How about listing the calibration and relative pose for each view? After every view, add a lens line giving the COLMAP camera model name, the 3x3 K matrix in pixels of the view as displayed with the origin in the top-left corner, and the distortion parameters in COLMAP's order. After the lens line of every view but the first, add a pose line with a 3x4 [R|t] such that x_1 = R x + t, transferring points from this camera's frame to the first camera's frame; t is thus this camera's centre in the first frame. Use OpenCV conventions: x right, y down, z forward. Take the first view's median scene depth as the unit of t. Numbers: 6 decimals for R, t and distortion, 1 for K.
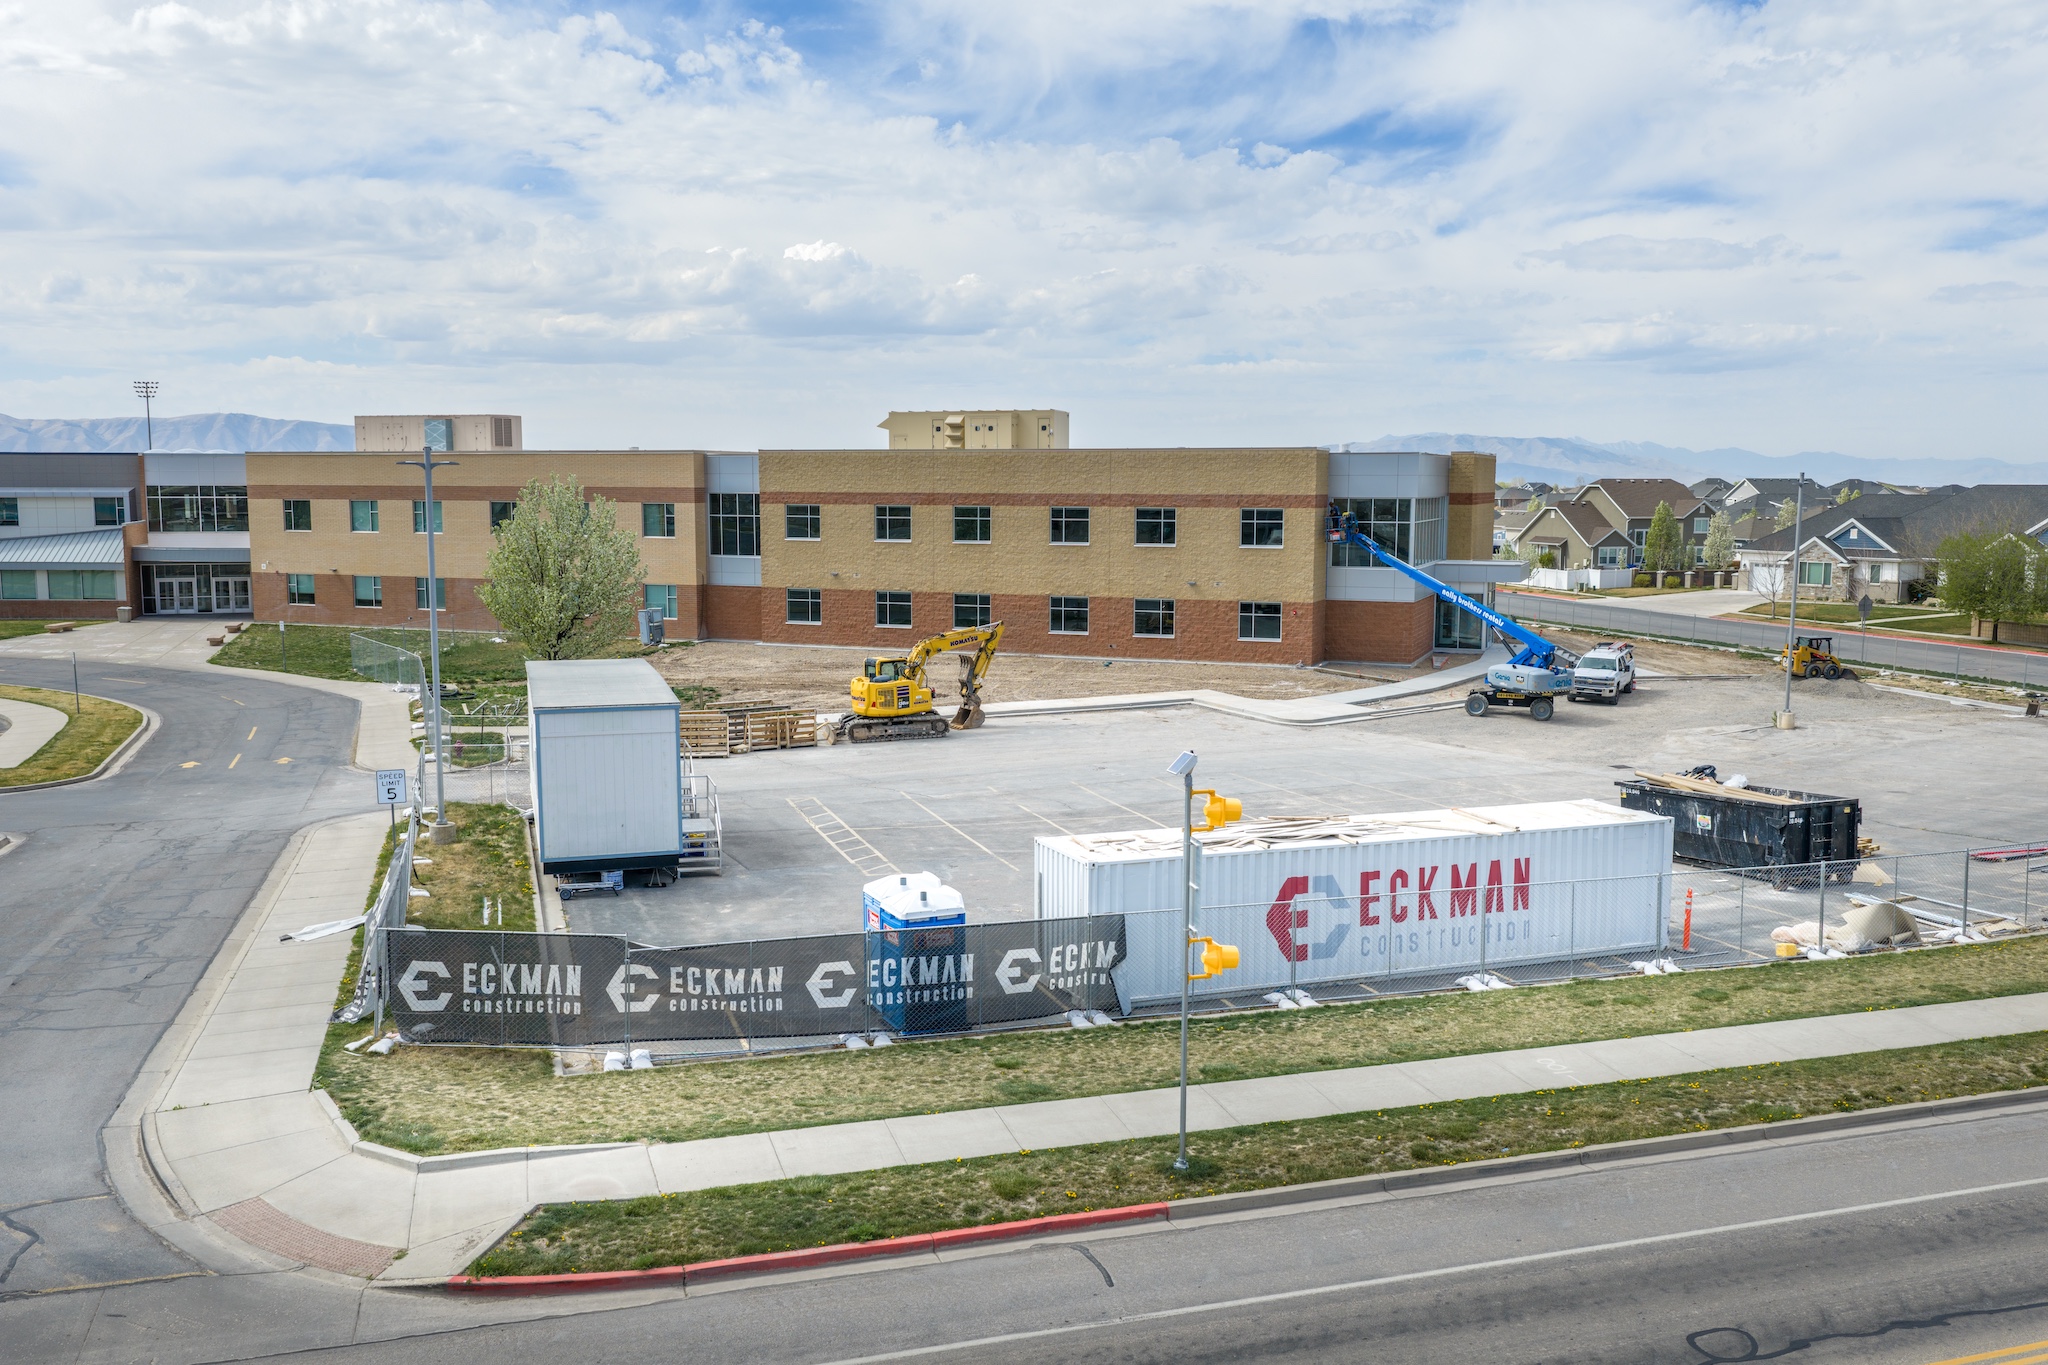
lens RADIAL K [[1711.0, 0, 1024.0], [0, 1711.0, 682.5], [0, 0, 1]] dist [-0.001058, -0.009273]
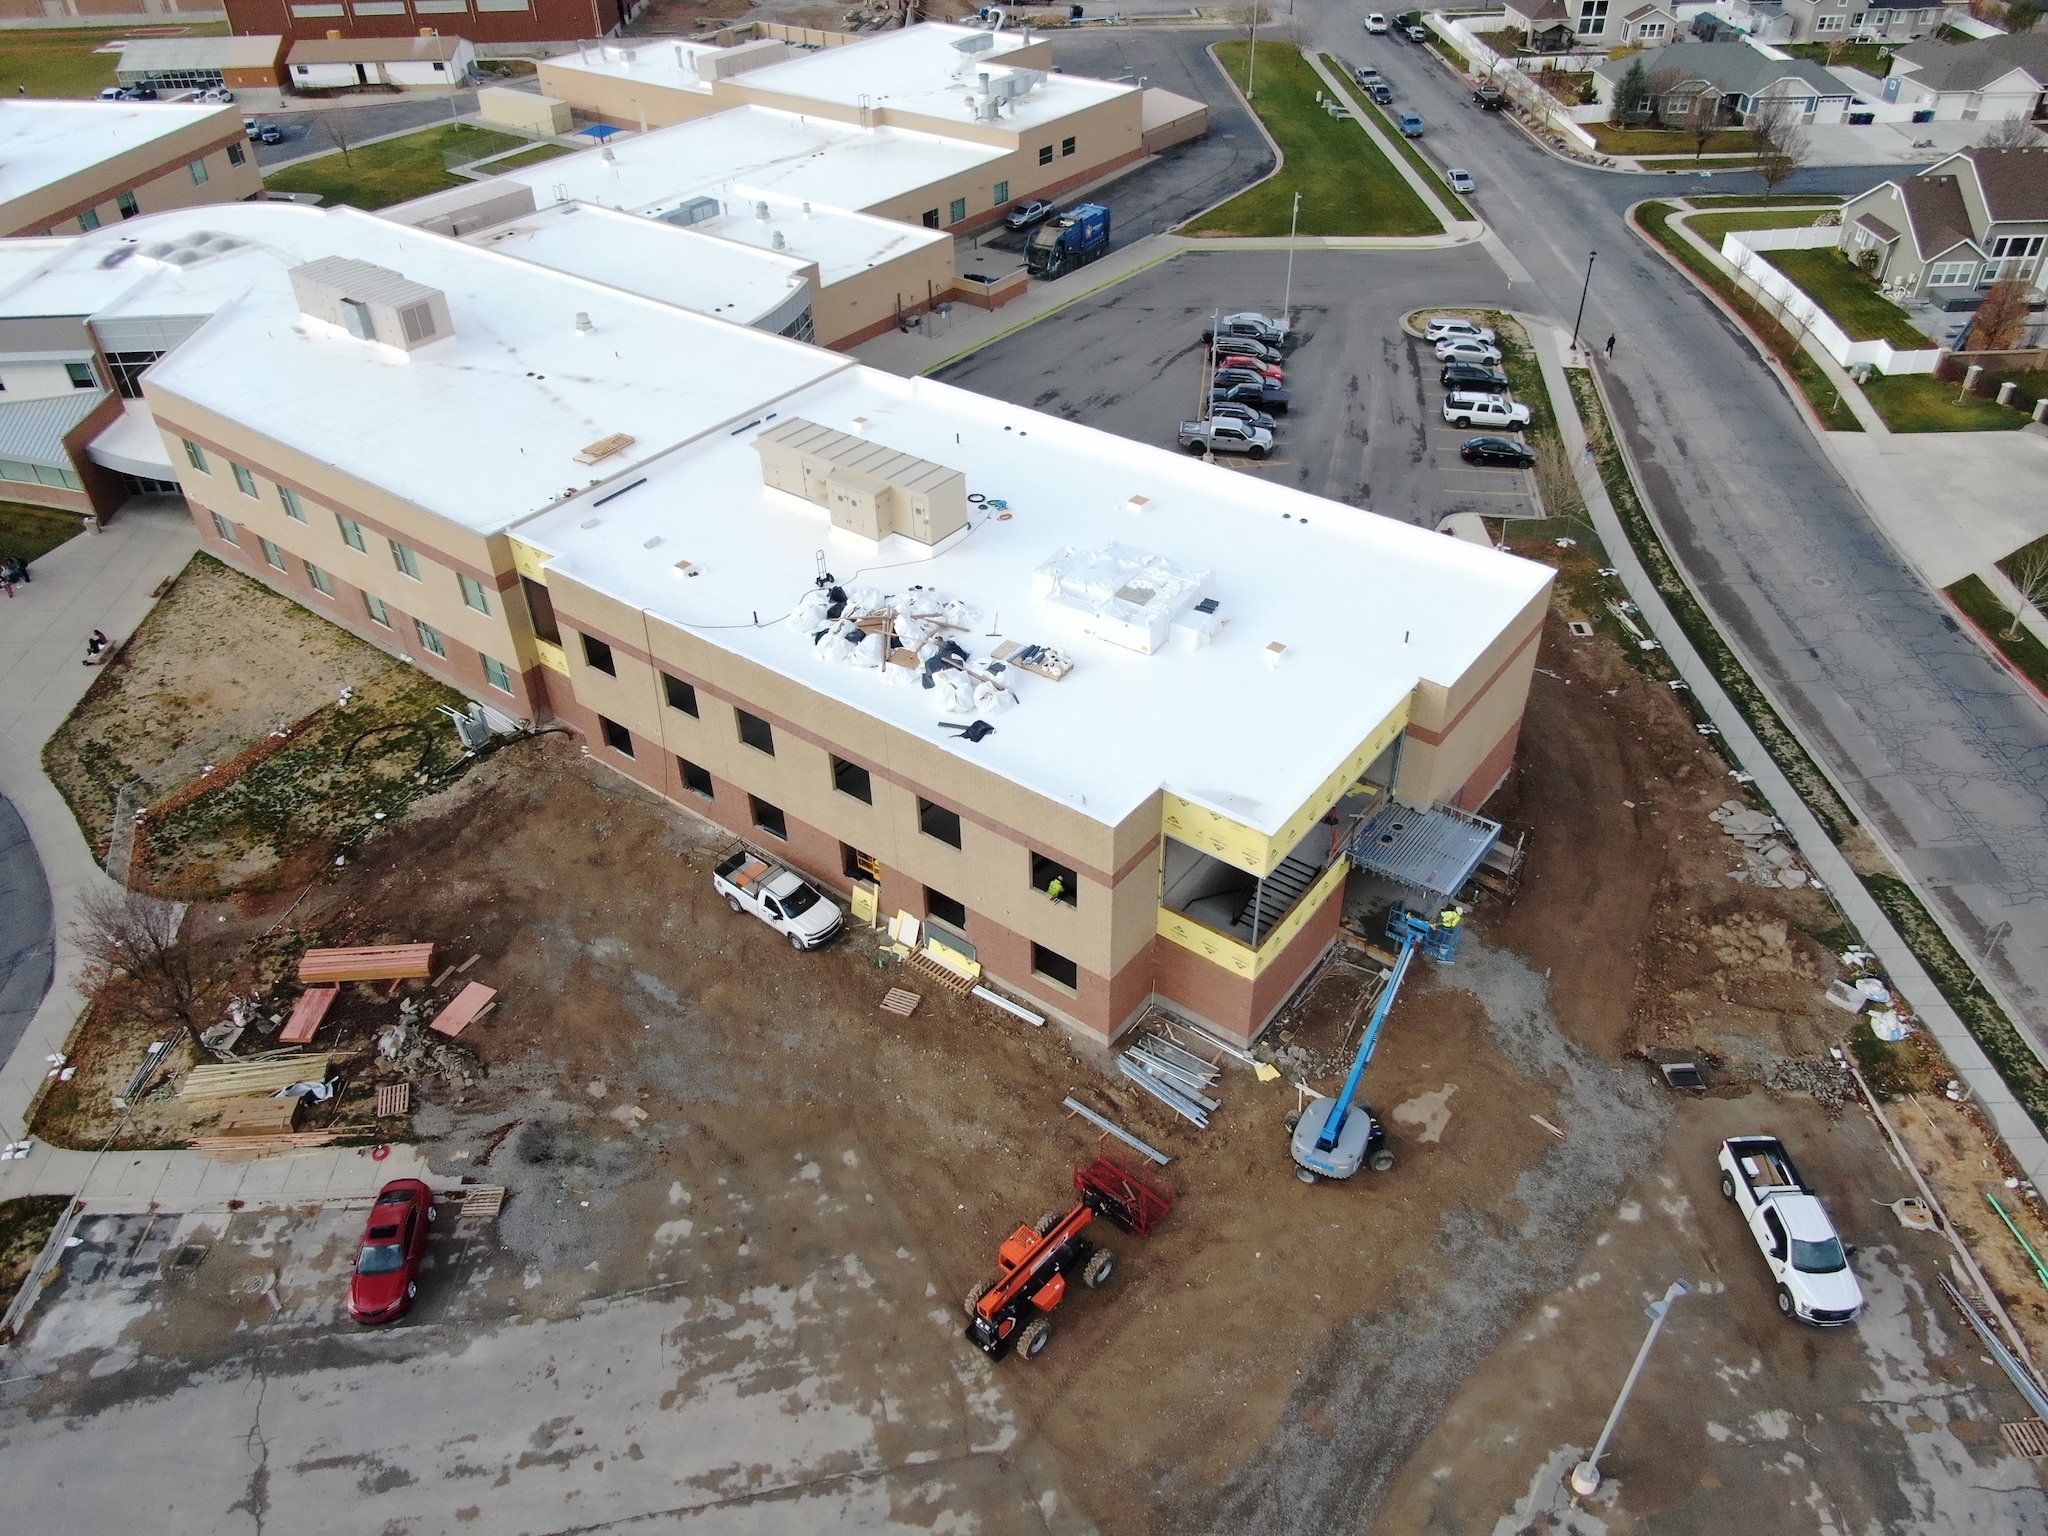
lens RADIAL K [[1467.0, 0, 1024.0], [0, 1467.0, 768.0], [0, 0, 1]] dist [-0.025890, 0.009124]
pose [[0.961835, 0.151415, -0.227920, 0.254261], [-0.012231, 0.855904, 0.516990, -0.443531], [0.273357, -0.494471, 0.825090, 0.476127]]
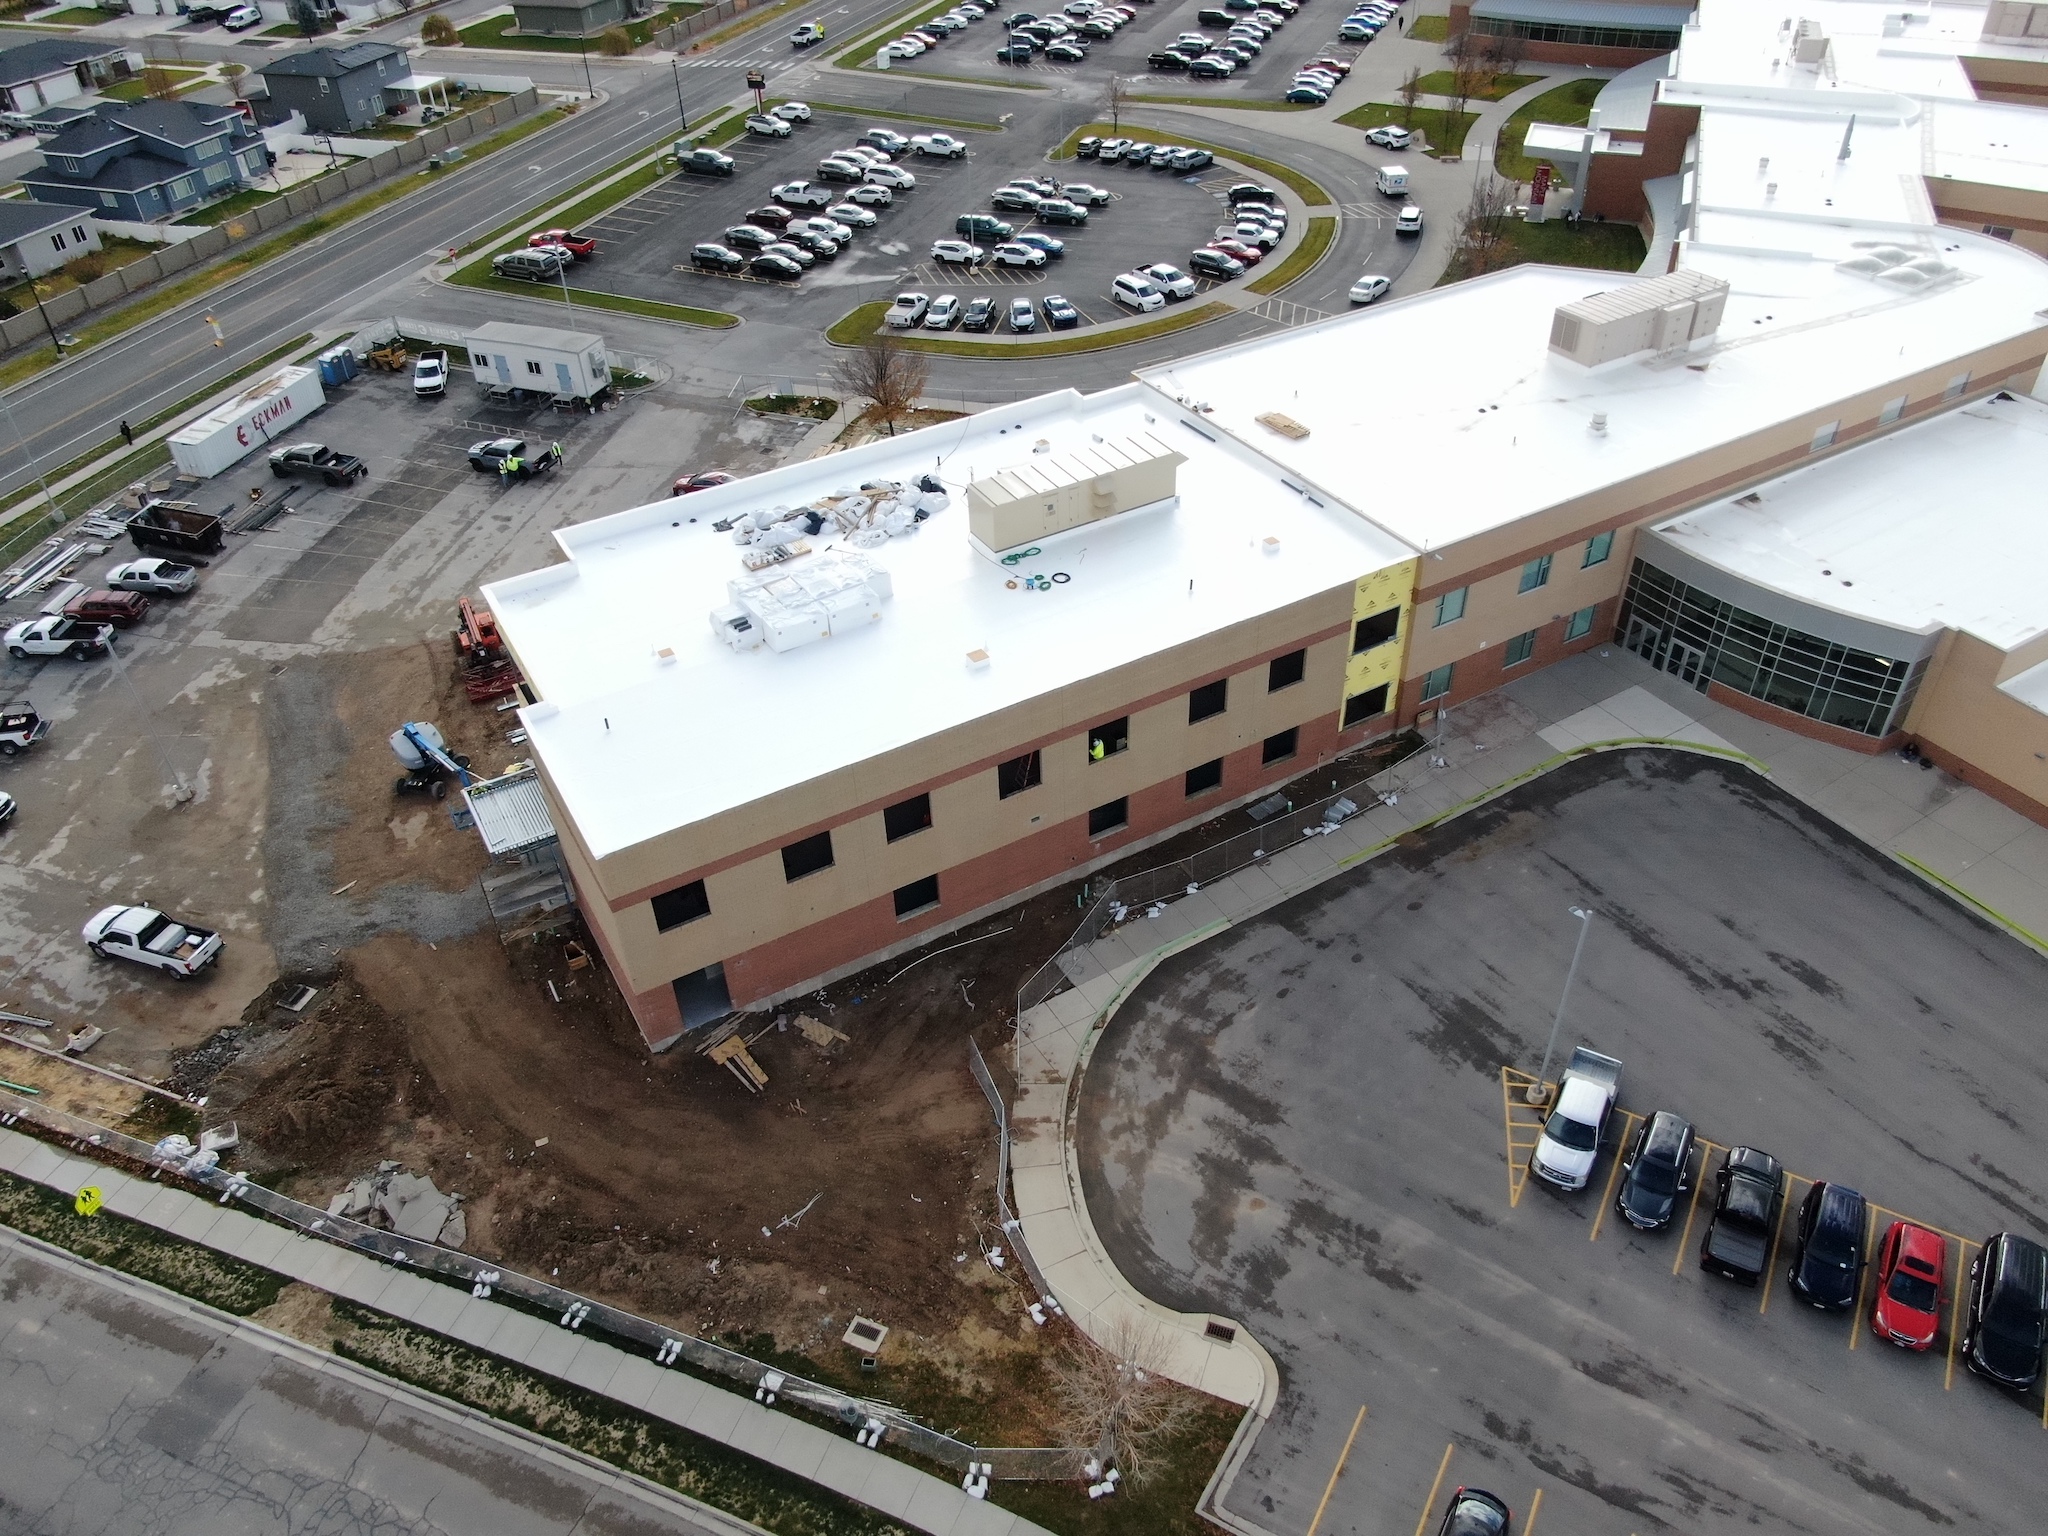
lens RADIAL K [[1467.0, 0, 1024.0], [0, 1467.0, 768.0], [0, 0, 1]] dist [-0.025890, 0.009124]
pose [[-0.616122, 0.501569, -0.607308, 0.573872], [-0.065157, 0.735939, 0.673906, -0.616046], [0.784951, 0.454778, -0.420747, 1.574506]]
